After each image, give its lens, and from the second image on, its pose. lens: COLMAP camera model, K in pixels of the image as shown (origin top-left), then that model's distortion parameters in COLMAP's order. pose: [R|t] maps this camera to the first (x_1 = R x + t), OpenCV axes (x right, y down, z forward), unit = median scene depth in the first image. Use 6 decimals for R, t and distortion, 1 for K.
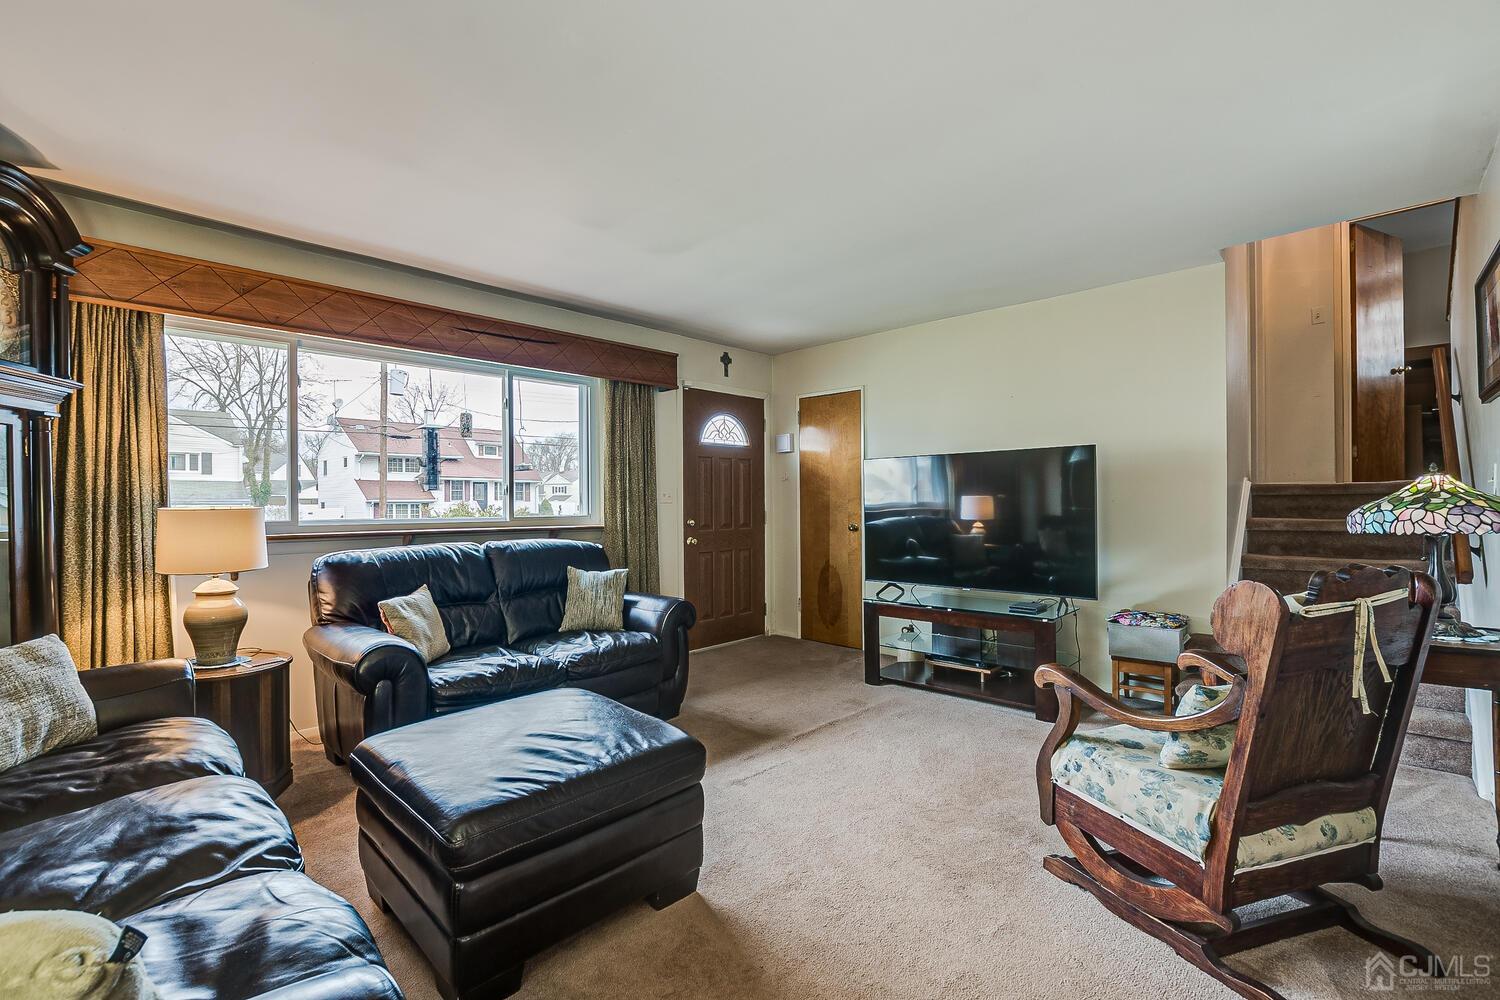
lens RADIAL K [[655.2, 0, 741.4], [0, 655.2, 501.4], [0, 0, 1]] dist [-0.017056, 0.001056]
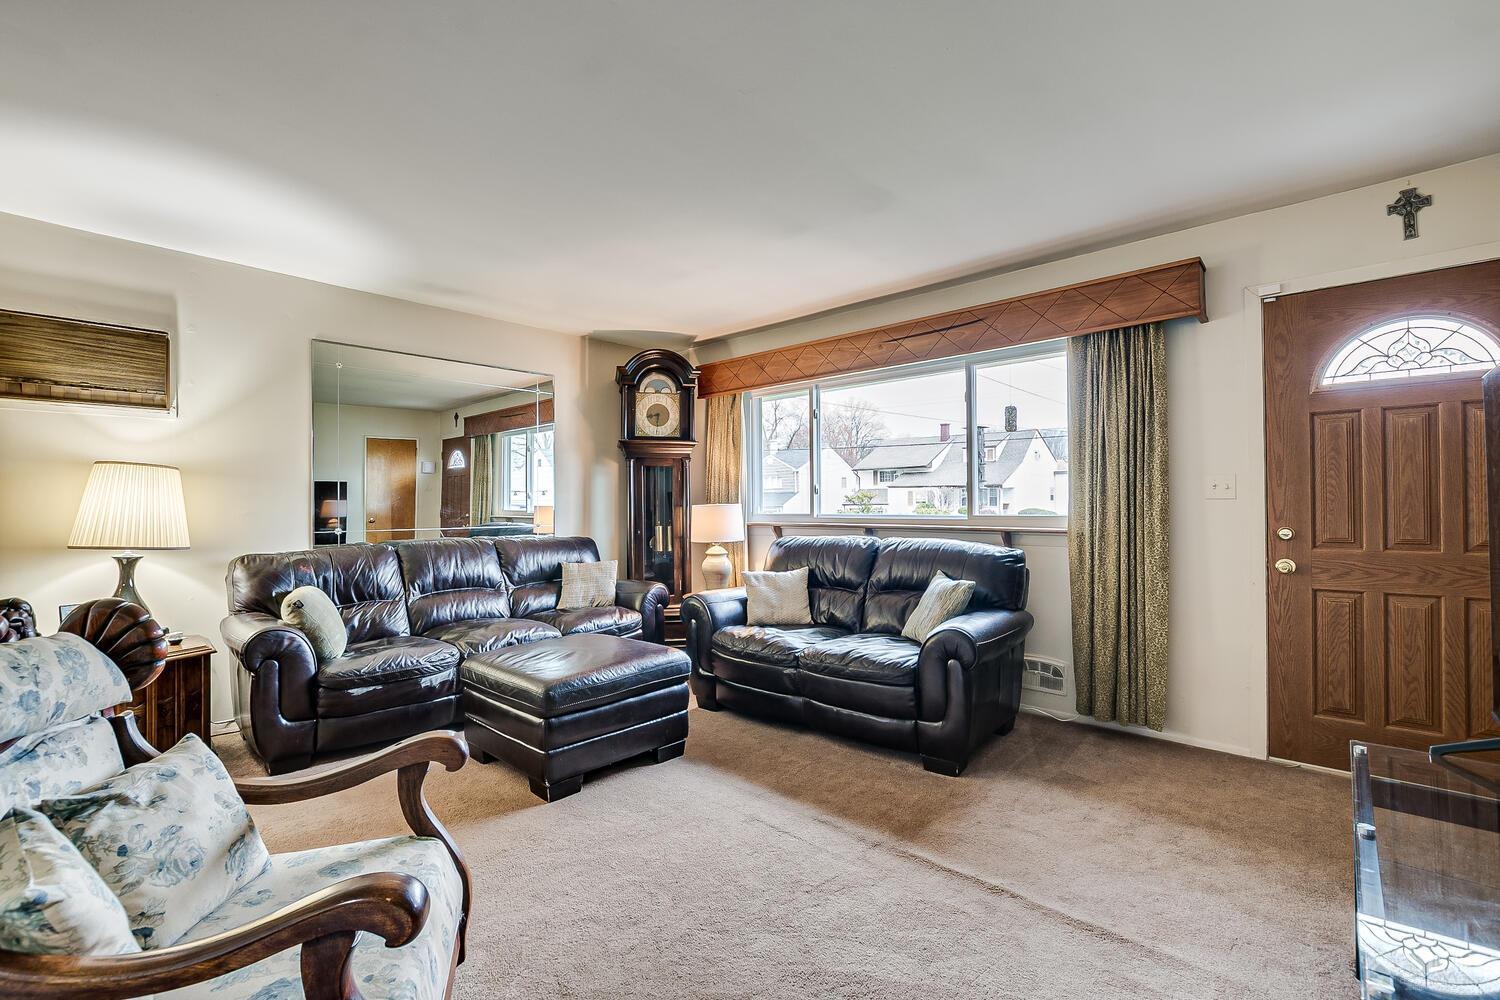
lens RADIAL K [[655.2, 0, 741.8], [0, 655.2, 503.9], [0, 0, 1]] dist [-0.017056, 0.001056]
pose [[0.025221, -0.000570, -0.999682, 0.578113], [0.005625, 0.999984, -0.000428, 0.005714], [0.999666, -0.005613, 0.025223, 0.639340]]
